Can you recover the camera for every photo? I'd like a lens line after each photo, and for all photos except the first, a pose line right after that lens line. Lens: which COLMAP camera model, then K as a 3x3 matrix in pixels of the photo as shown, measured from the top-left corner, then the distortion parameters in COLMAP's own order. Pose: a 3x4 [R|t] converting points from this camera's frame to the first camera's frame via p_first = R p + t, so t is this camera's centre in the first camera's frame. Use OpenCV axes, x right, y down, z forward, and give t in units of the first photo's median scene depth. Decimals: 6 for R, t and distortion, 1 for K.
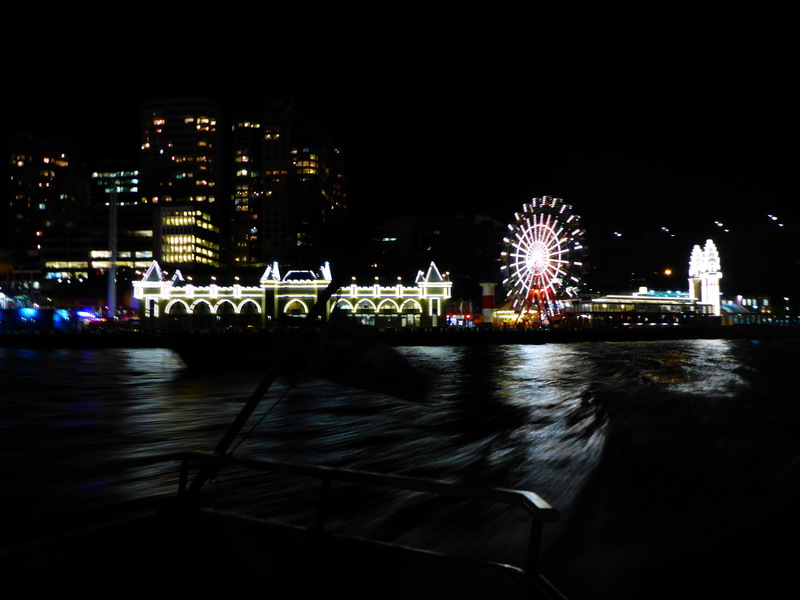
lens RADIAL K [[642.5, 0, 400.0], [0, 642.5, 300.0], [0, 0, 1]] dist [-0.020676, -0.003713]
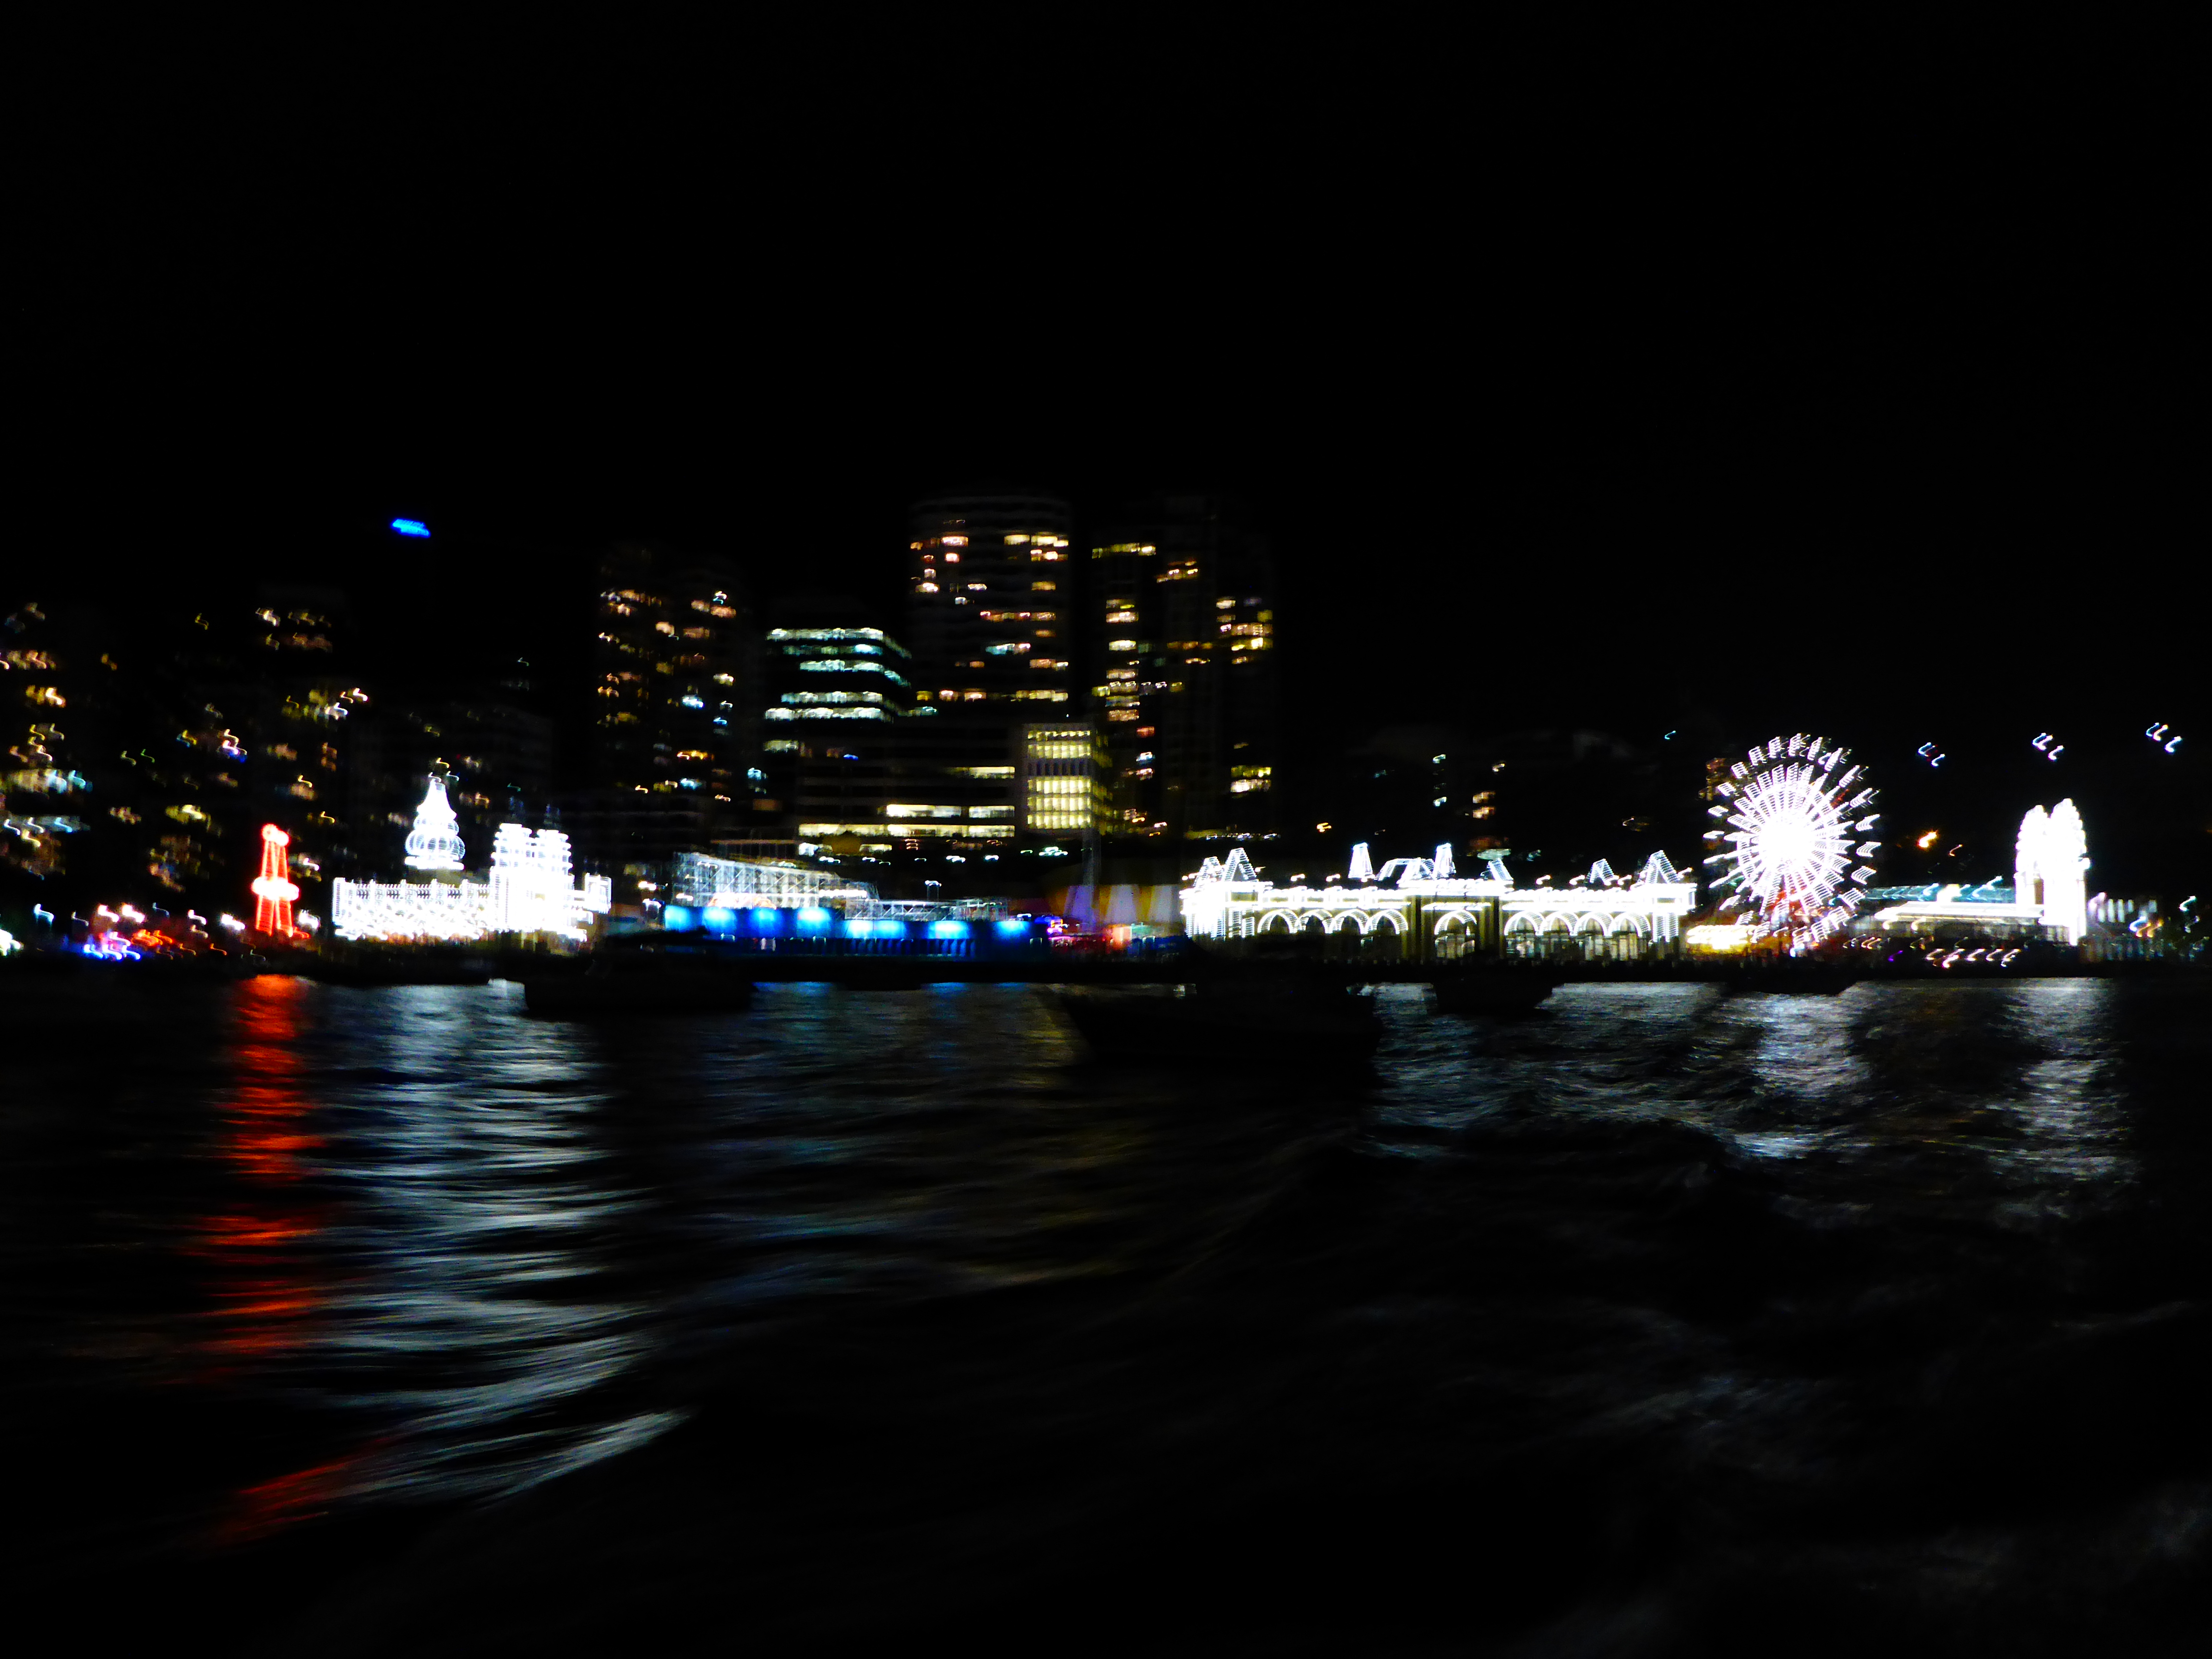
lens RADIAL K [[1816.7, 0, 1107.7], [0, 1816.7, 860.2], [0, 0, 1]] dist [-0.007740, 0.187716]
pose [[0.999916, 0.009286, 0.009004, -0.381674], [-0.009244, 0.999946, -0.004719, -0.030141], [-0.009048, 0.004636, 0.999948, -0.616371]]
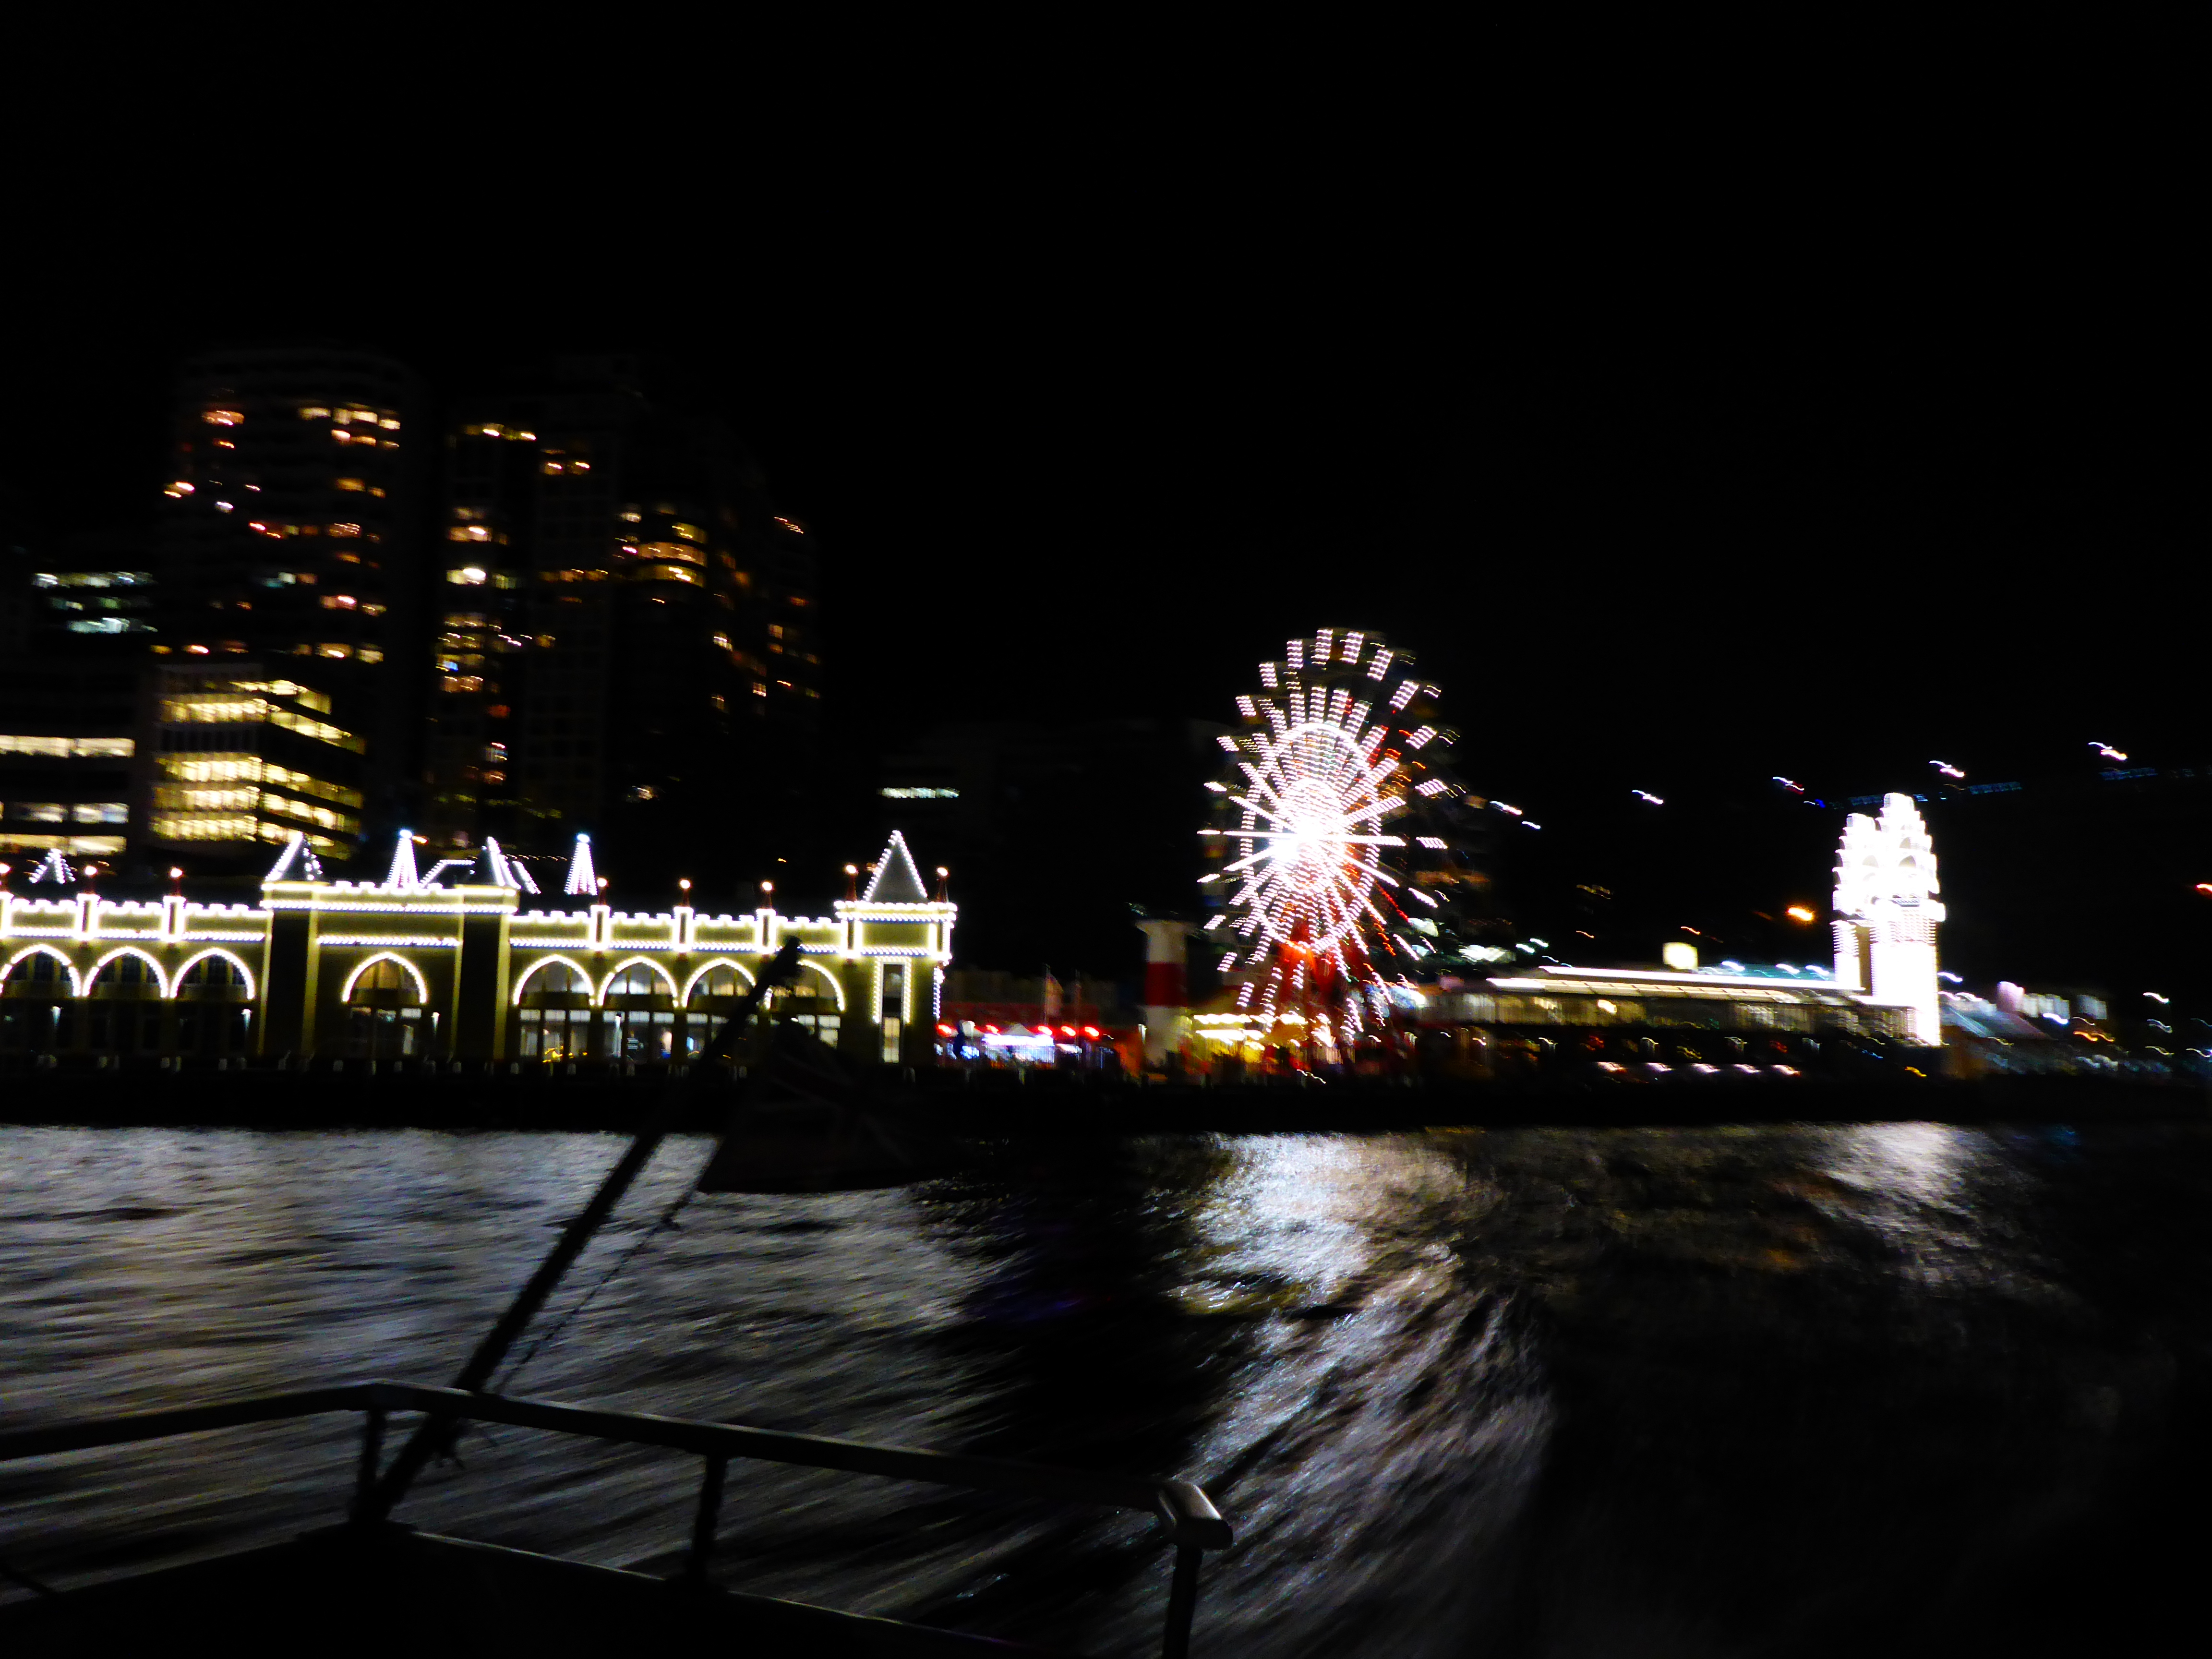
lens RADIAL K [[1776.6, 0, 1106.0], [0, 1776.6, 829.5], [0, 0, 1]] dist [-0.020676, -0.003713]
pose [[0.999802, 0.019238, 0.005019, 0.105678], [-0.018704, 0.995713, -0.090589, 0.006726], [-0.006740, 0.090477, 0.995876, 0.168177]]
